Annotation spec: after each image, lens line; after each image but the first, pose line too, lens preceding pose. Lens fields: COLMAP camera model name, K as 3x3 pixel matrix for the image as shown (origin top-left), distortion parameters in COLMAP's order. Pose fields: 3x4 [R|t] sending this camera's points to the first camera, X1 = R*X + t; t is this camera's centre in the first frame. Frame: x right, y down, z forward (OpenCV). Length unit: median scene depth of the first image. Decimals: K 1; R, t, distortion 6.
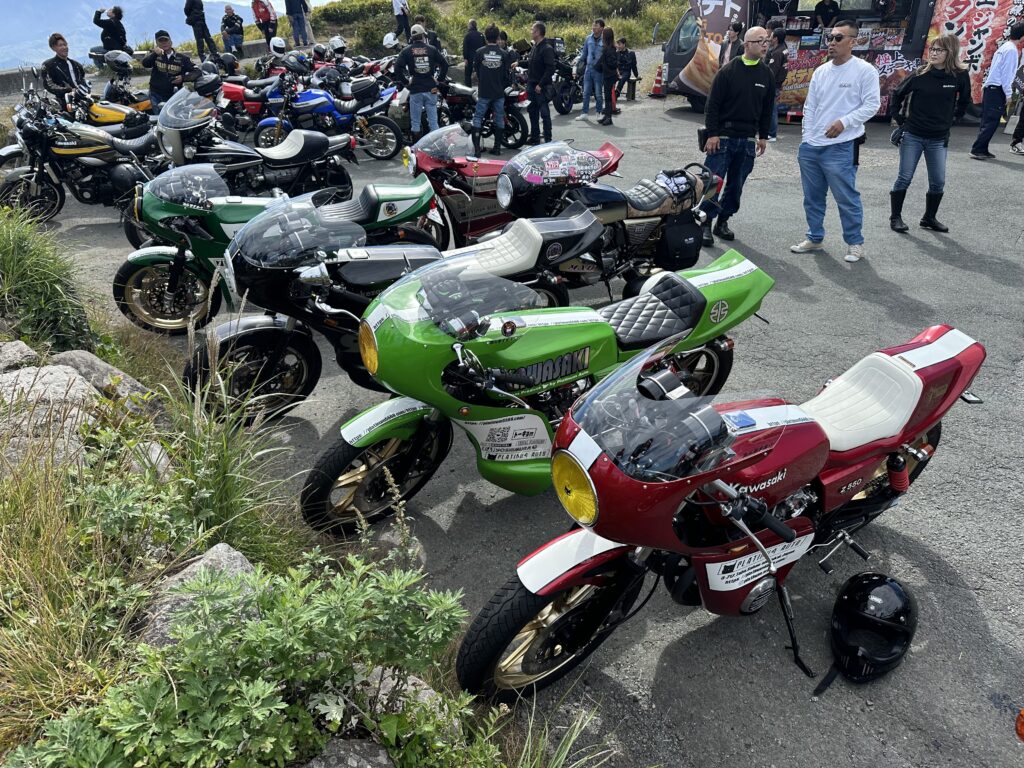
lens RADIAL K [[728.3, 0, 508.7], [0, 728.3, 381.9], [0, 0, 1]] dist [0.048070, -0.050891]
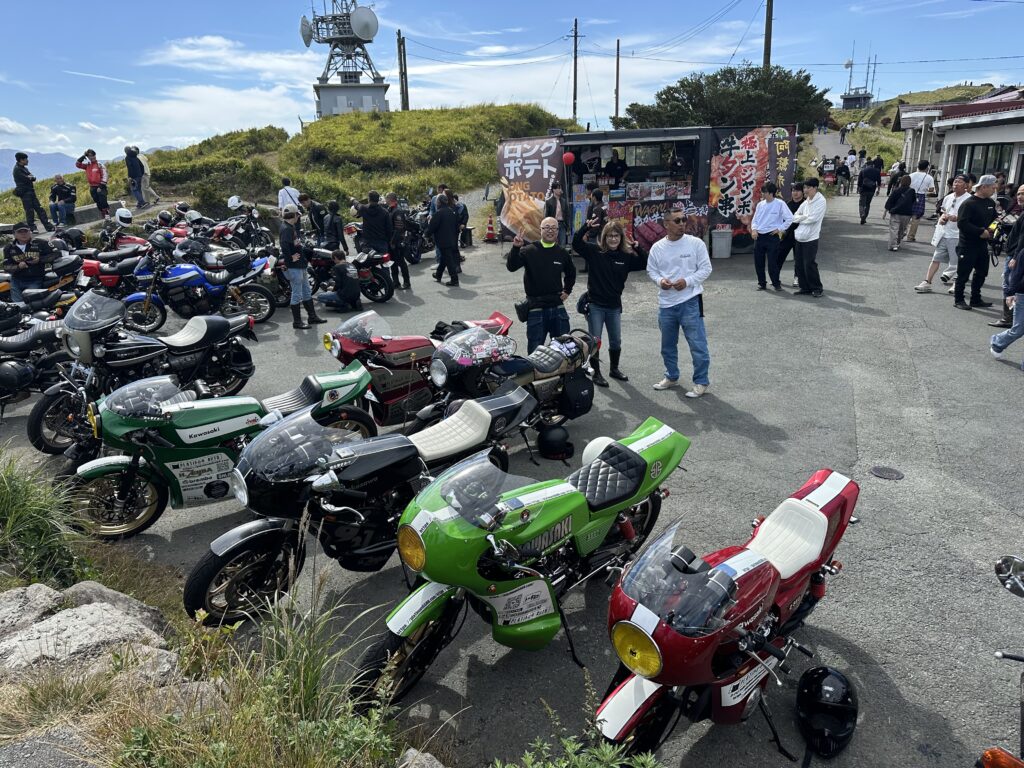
lens RADIAL K [[728.3, 0, 511.5], [0, 728.3, 386.4], [0, 0, 1]] dist [0.048070, -0.050891]
pose [[0.967855, -0.096327, 0.232332, -0.165547], [0.130009, 0.982377, -0.134291, -0.072113], [-0.215302, 0.160180, 0.963321, -0.127486]]
